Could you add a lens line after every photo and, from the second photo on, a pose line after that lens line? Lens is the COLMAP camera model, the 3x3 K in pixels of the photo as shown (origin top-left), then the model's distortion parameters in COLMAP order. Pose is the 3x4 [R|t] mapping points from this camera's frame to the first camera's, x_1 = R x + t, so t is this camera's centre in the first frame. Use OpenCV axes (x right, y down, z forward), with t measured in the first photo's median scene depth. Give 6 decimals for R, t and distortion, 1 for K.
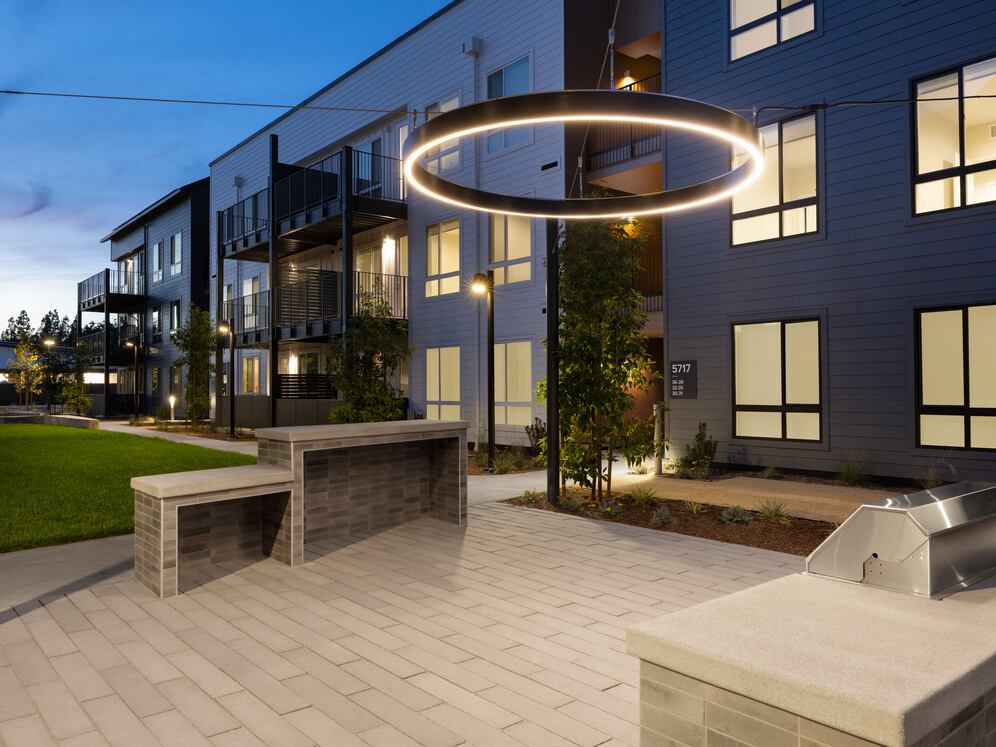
lens RADIAL K [[703.9, 0, 498.0], [0, 703.9, 373.5], [0, 0, 1]] dist [0.007171, 0.002382]
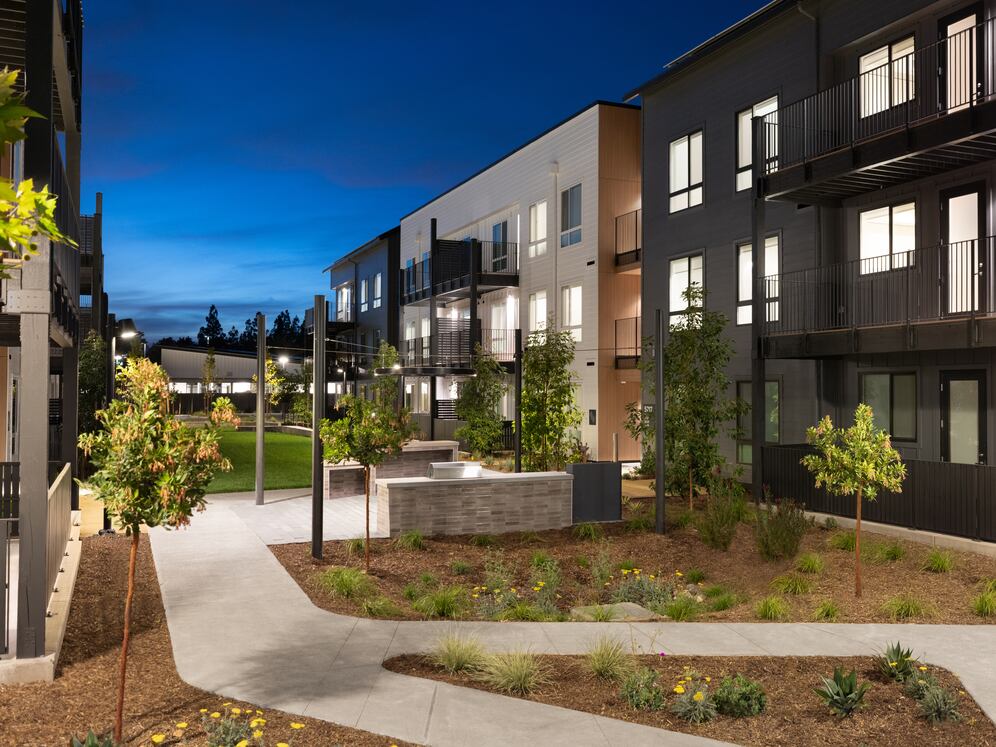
lens RADIAL K [[804.4, 0, 498.0], [0, 804.4, 373.5], [0, 0, 1]] dist [0.006844, 0.006126]
pose [[0.954310, -0.003913, -0.298792, 0.247969], [0.002579, 0.999985, -0.004858, -0.039890], [0.298807, 0.003866, 0.954306, -0.404430]]
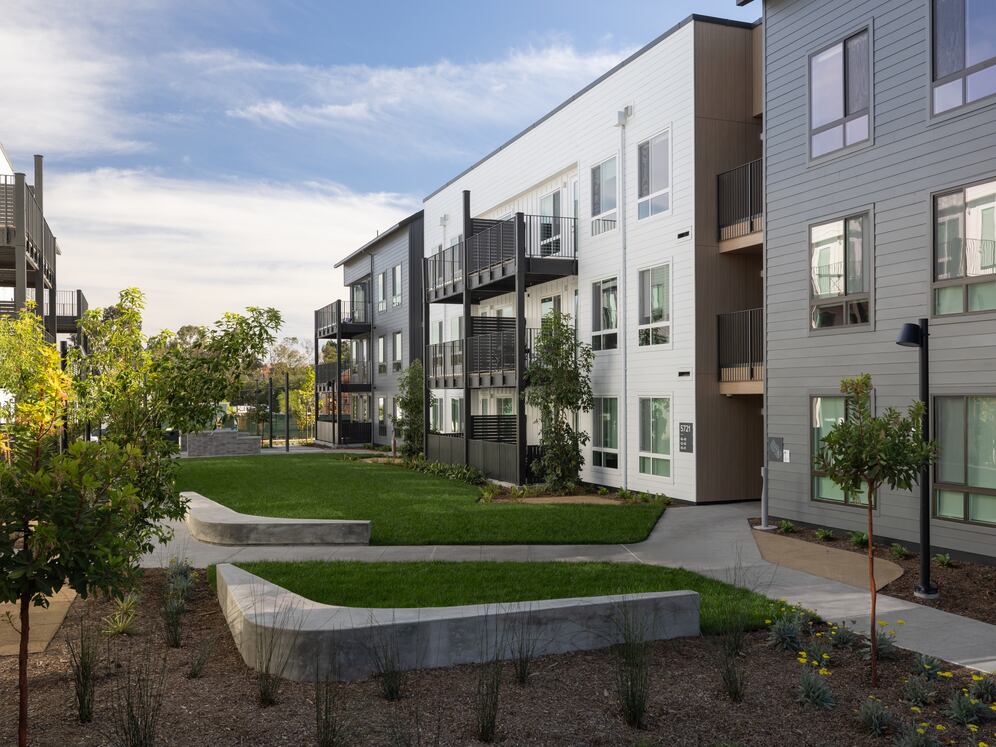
lens RADIAL K [[861.7, 0, 498.0], [0, 861.7, 394.5], [0, 0, 1]] dist [0.011203, 0.010246]
pose [[0.944050, -0.009699, -0.329660, 0.153954], [0.015273, 0.999781, 0.014323, -0.050255], [0.329448, -0.018557, 0.943991, -0.219351]]
